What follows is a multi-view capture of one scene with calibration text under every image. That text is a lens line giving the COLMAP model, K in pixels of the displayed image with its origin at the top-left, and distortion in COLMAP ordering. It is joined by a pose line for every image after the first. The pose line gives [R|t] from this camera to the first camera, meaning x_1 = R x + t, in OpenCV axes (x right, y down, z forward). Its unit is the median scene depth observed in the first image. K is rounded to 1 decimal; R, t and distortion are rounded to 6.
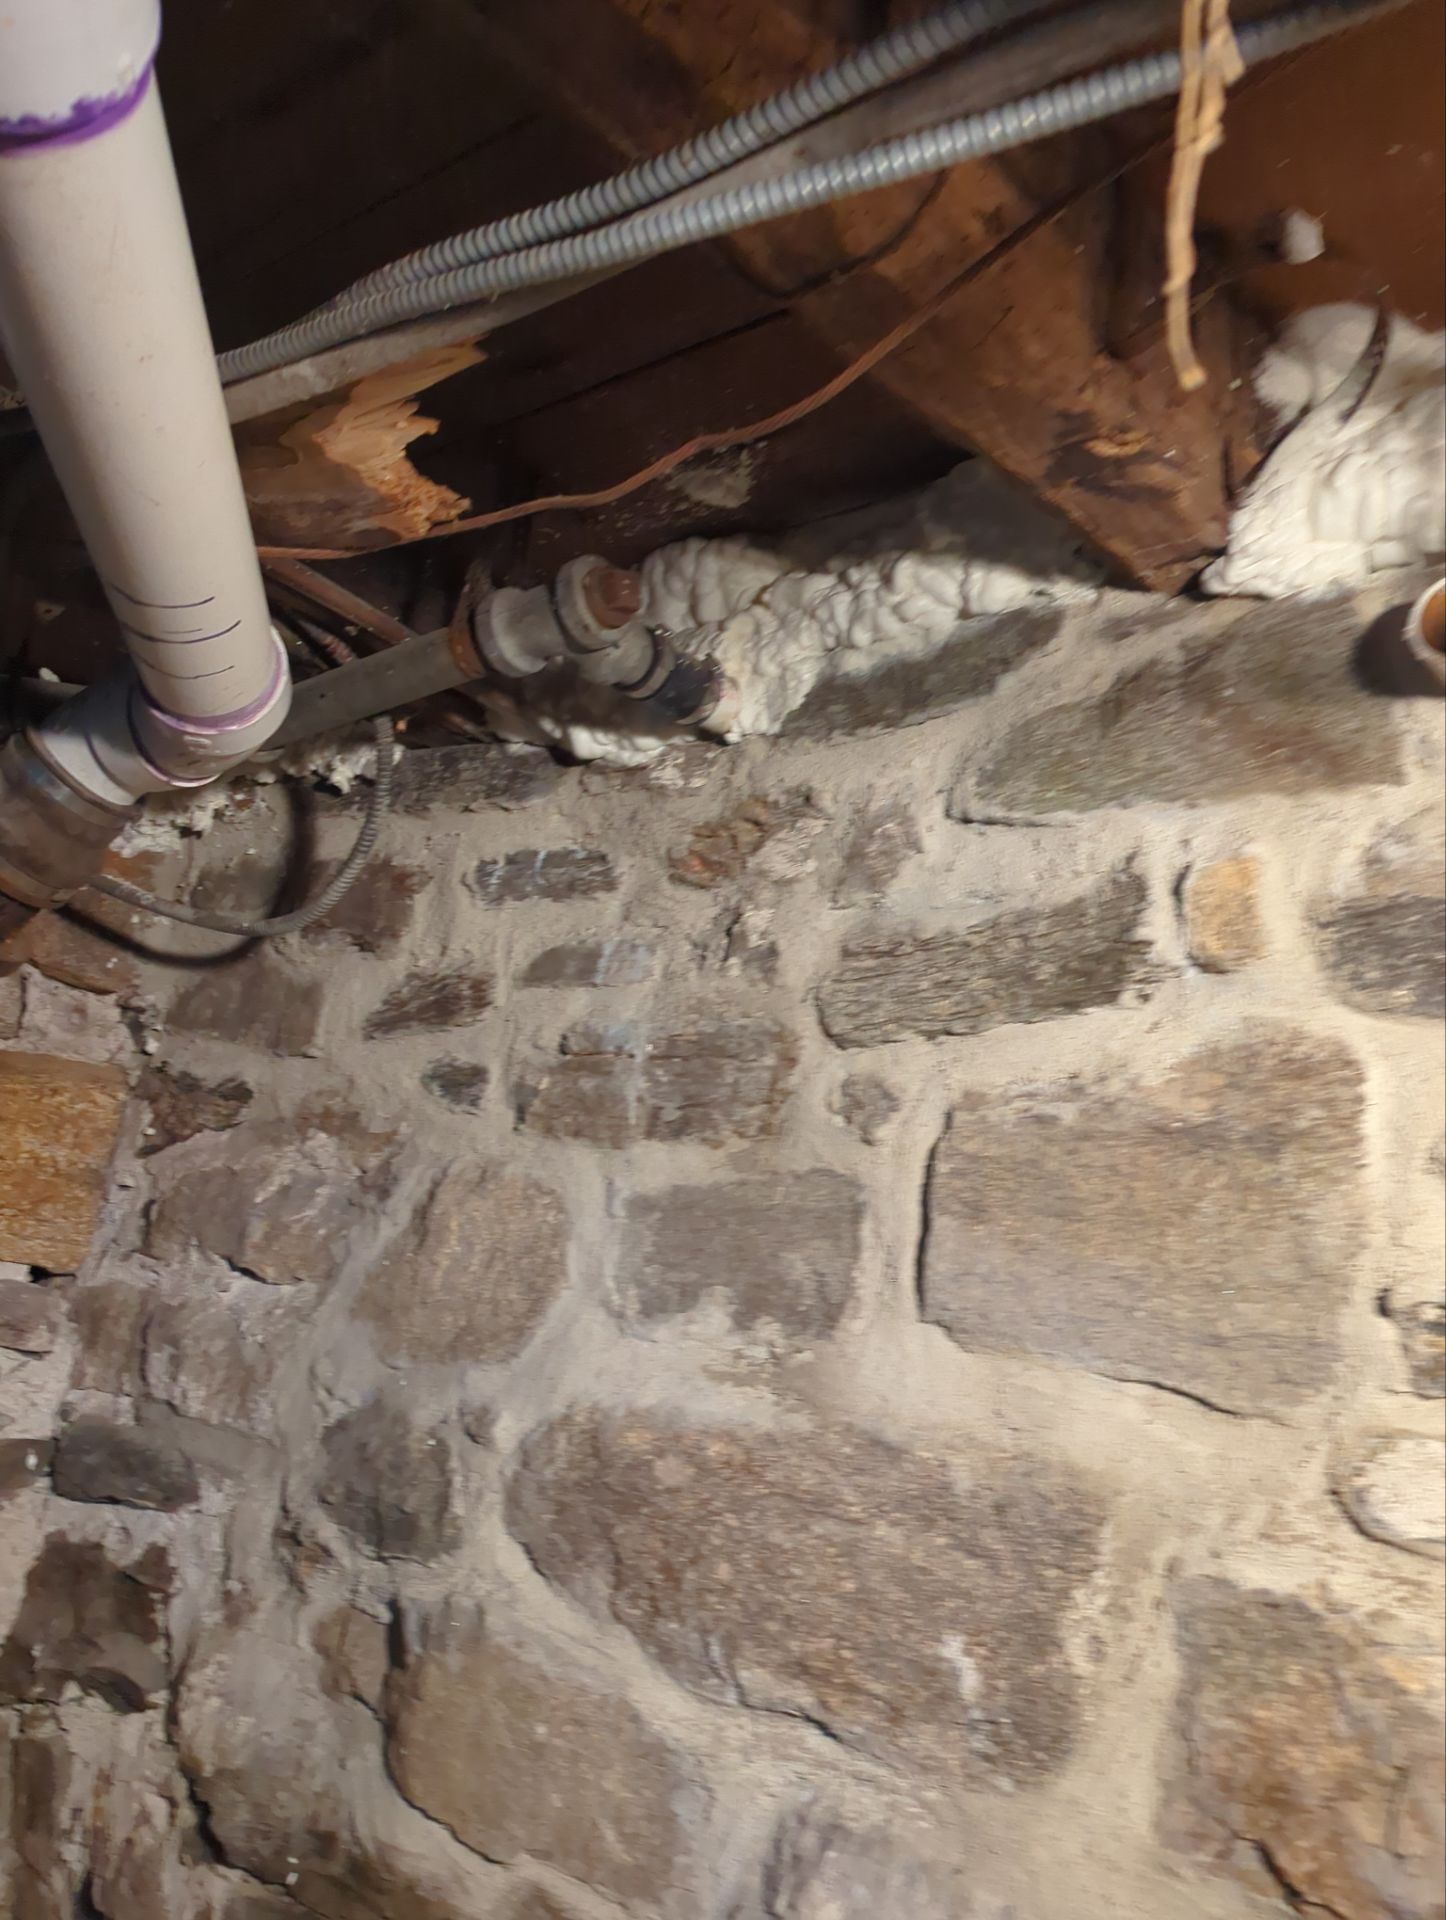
lens RADIAL K [[1571.4, 0, 723.2], [0, 1571.4, 960.9], [0, 0, 1]] dist [0.073887, -0.070801]
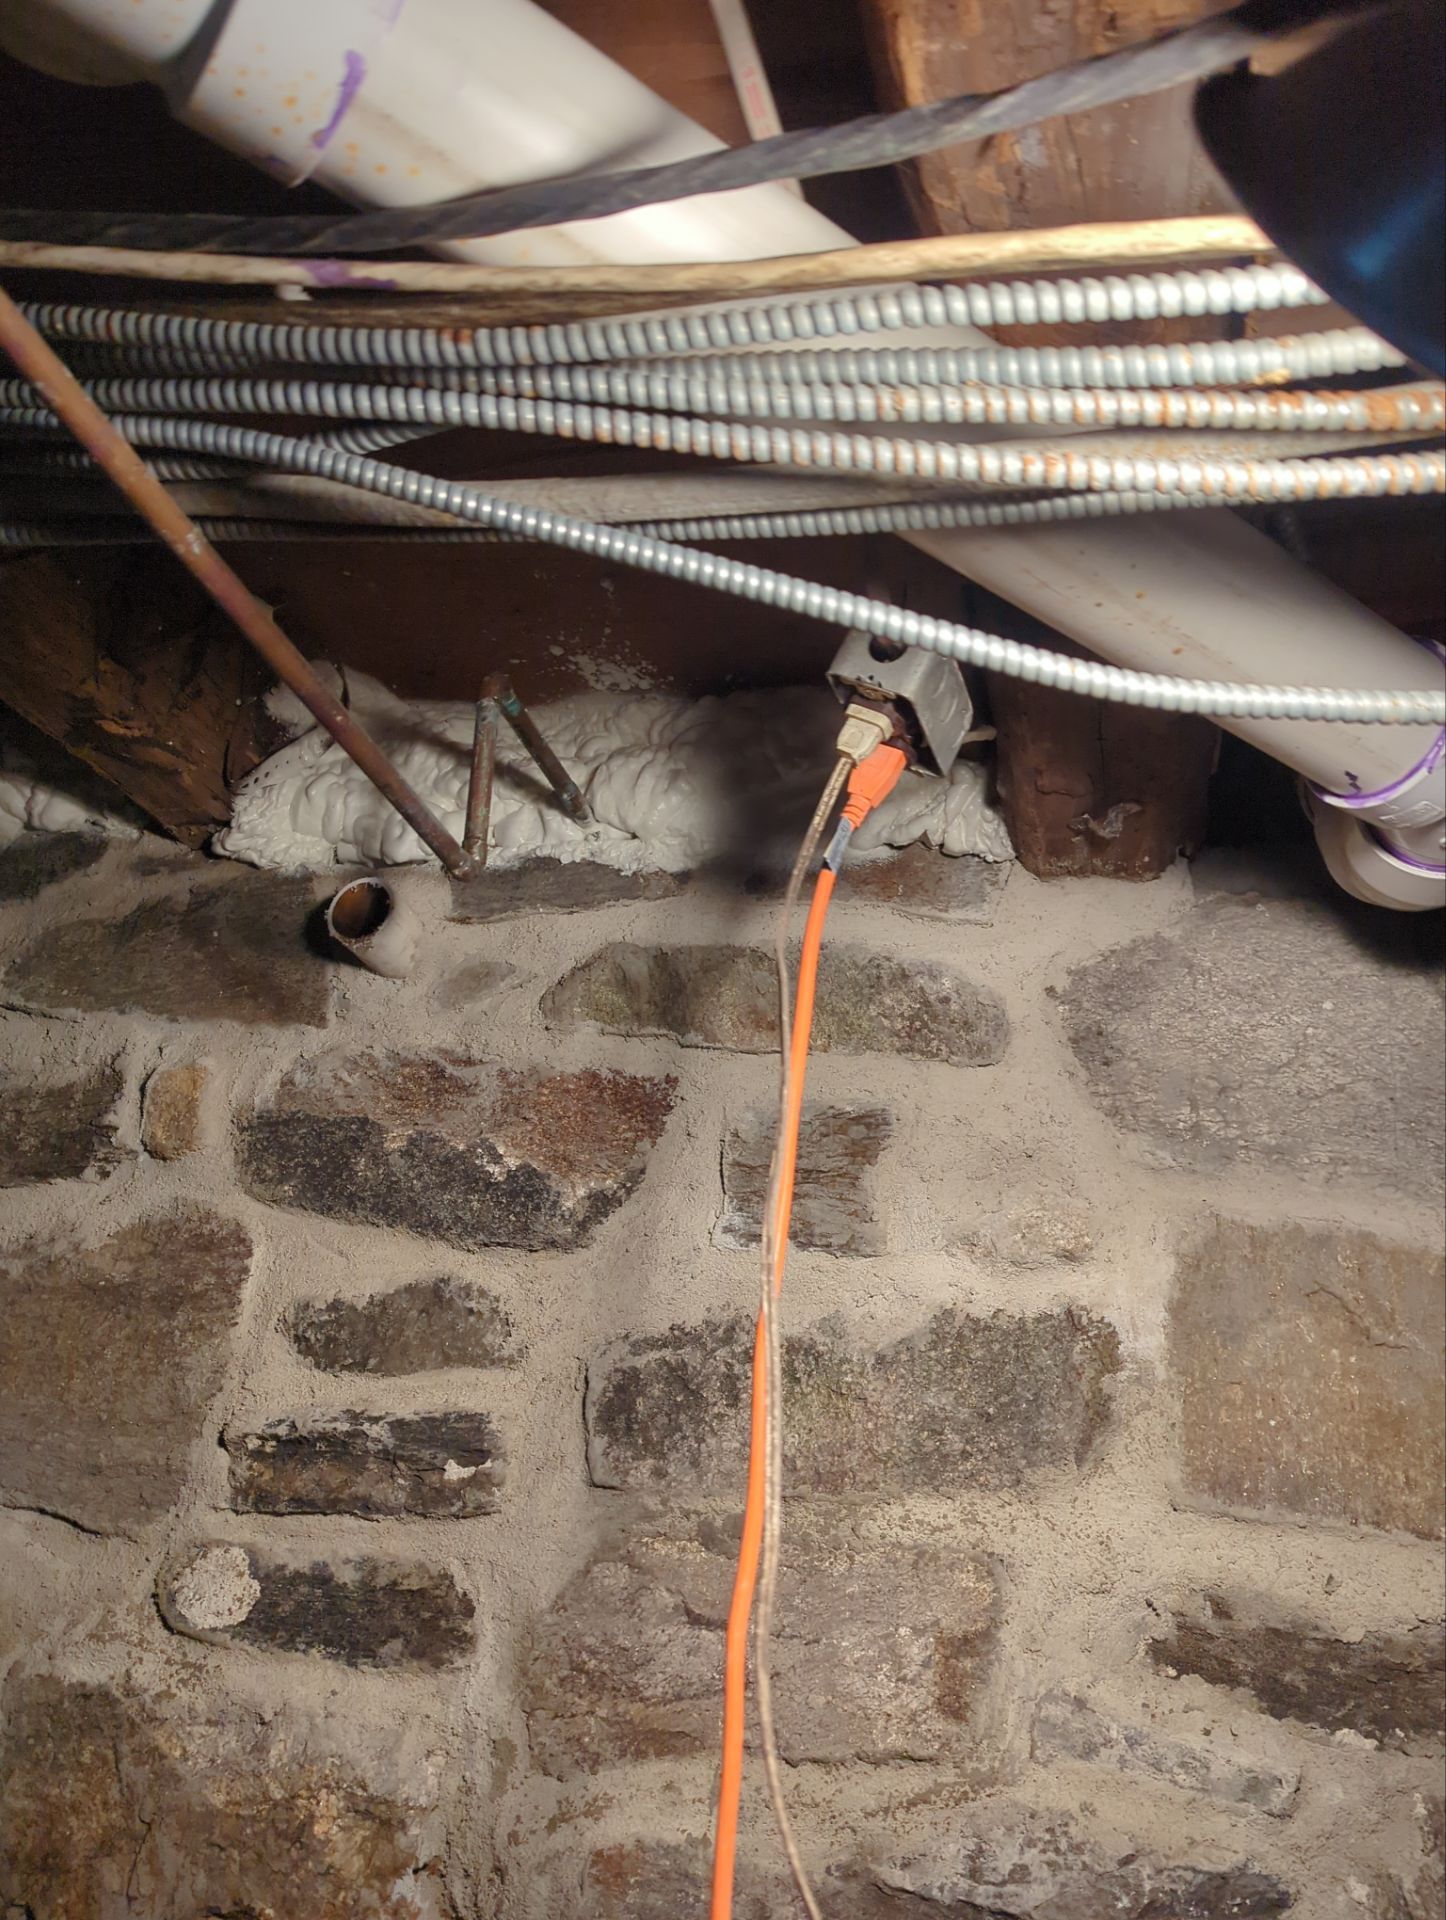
lens RADIAL K [[1571.4, 0, 723.5], [0, 1571.4, 960.0], [0, 0, 1]] dist [0.073887, -0.070801]
pose [[0.899132, 0.162383, 0.406440, 0.187322], [-0.110128, 0.982688, -0.148981, -0.009000], [-0.423596, 0.089193, 0.901449, -0.305254]]
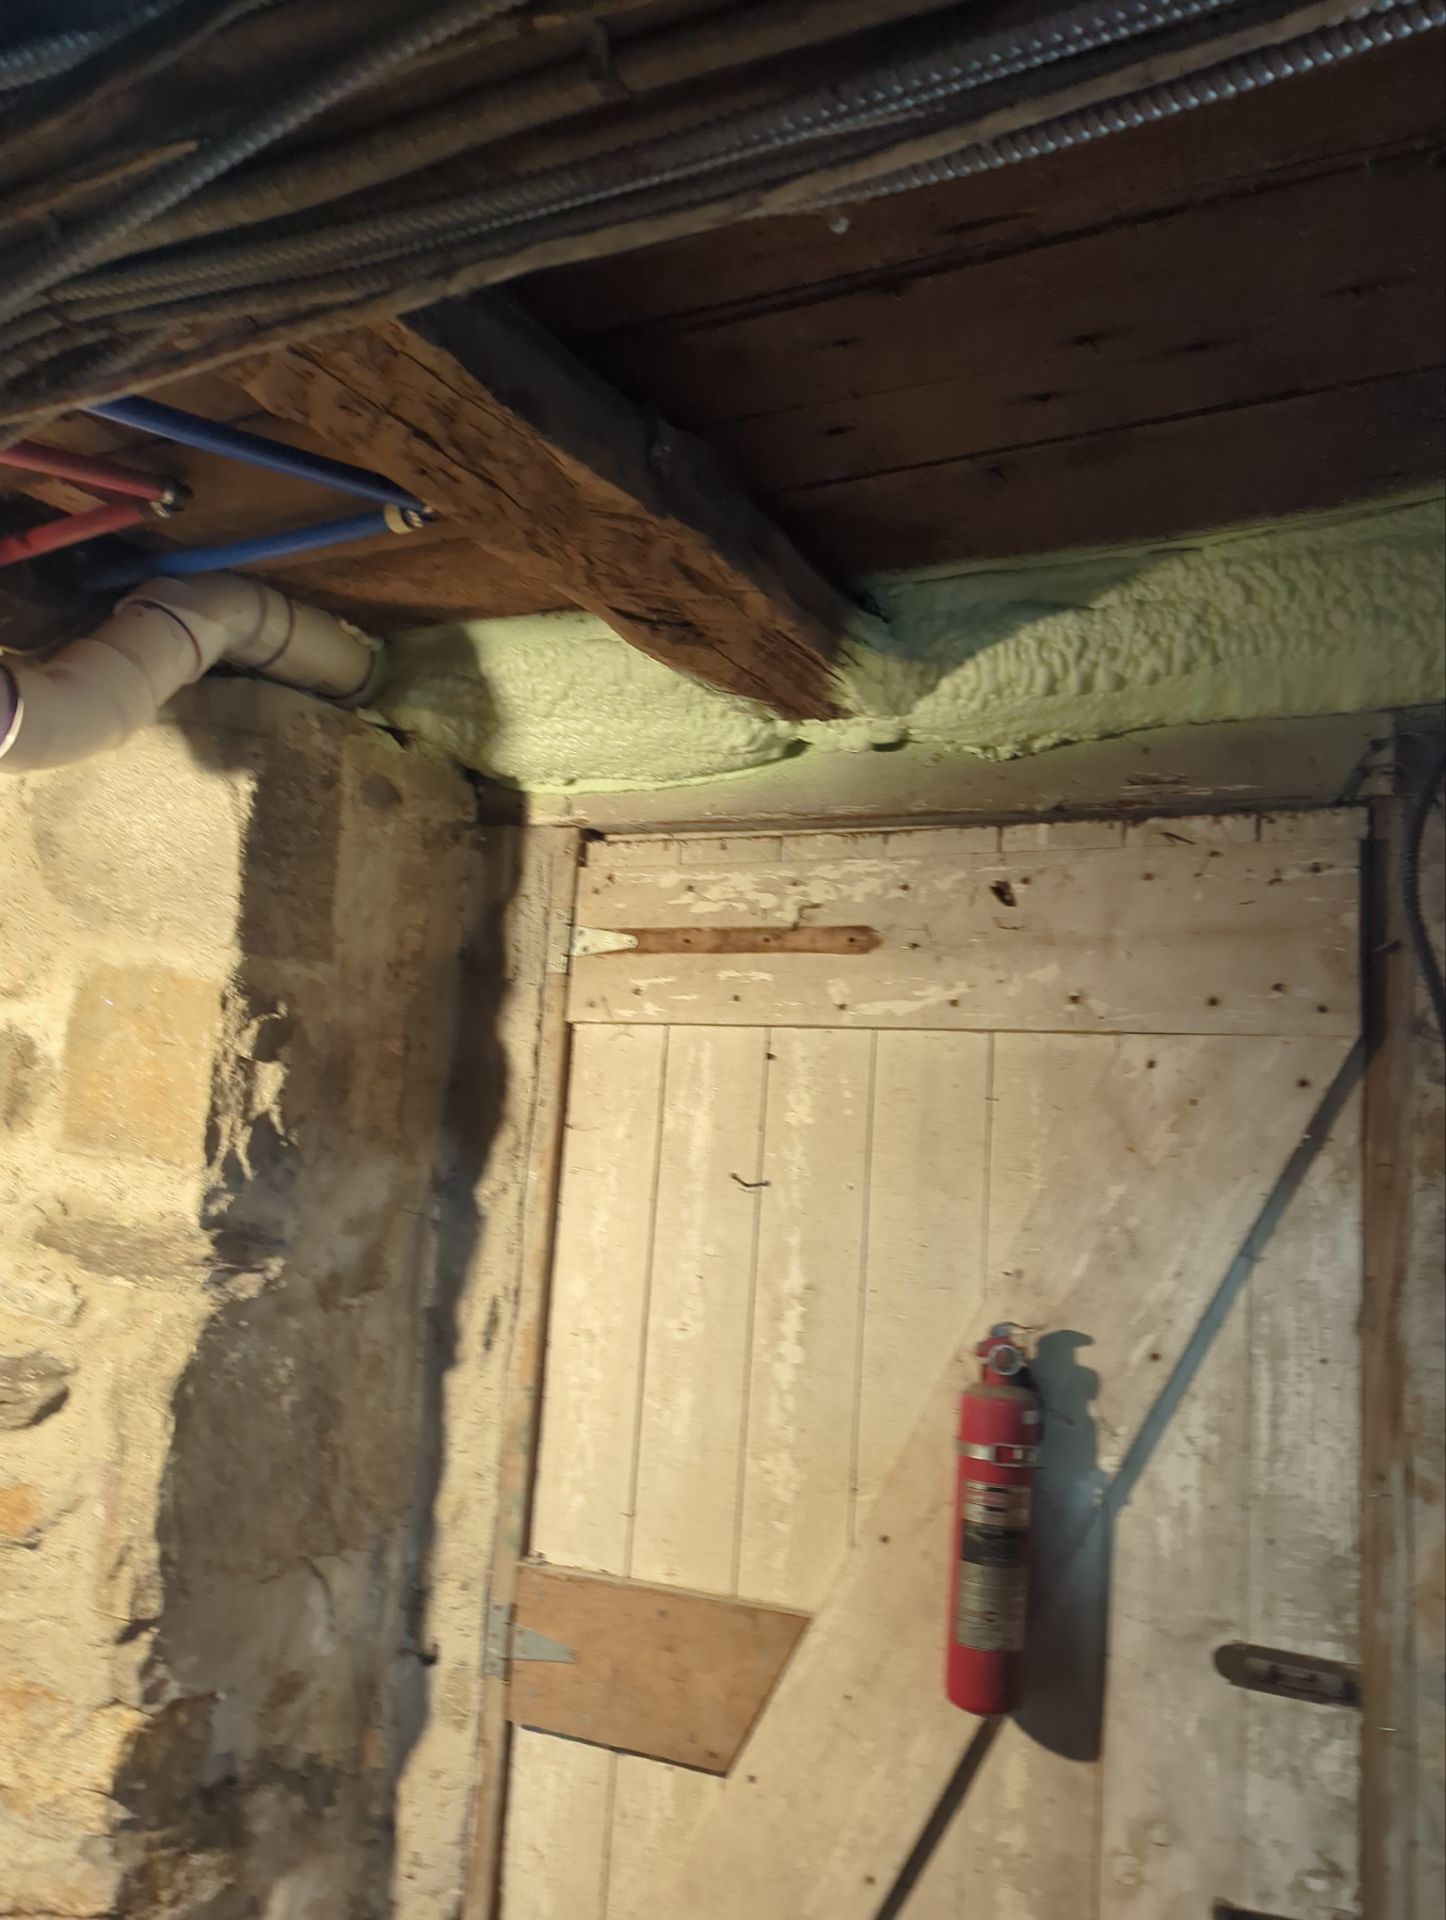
lens RADIAL K [[1571.4, 0, 723.2], [0, 1571.4, 967.6], [0, 0, 1]] dist [0.073887, -0.070801]
pose [[0.979760, -0.010333, 0.199909, 0.750406], [-0.018639, 0.989619, 0.142504, -0.144886], [-0.199307, -0.143346, 0.969396, -0.736948]]
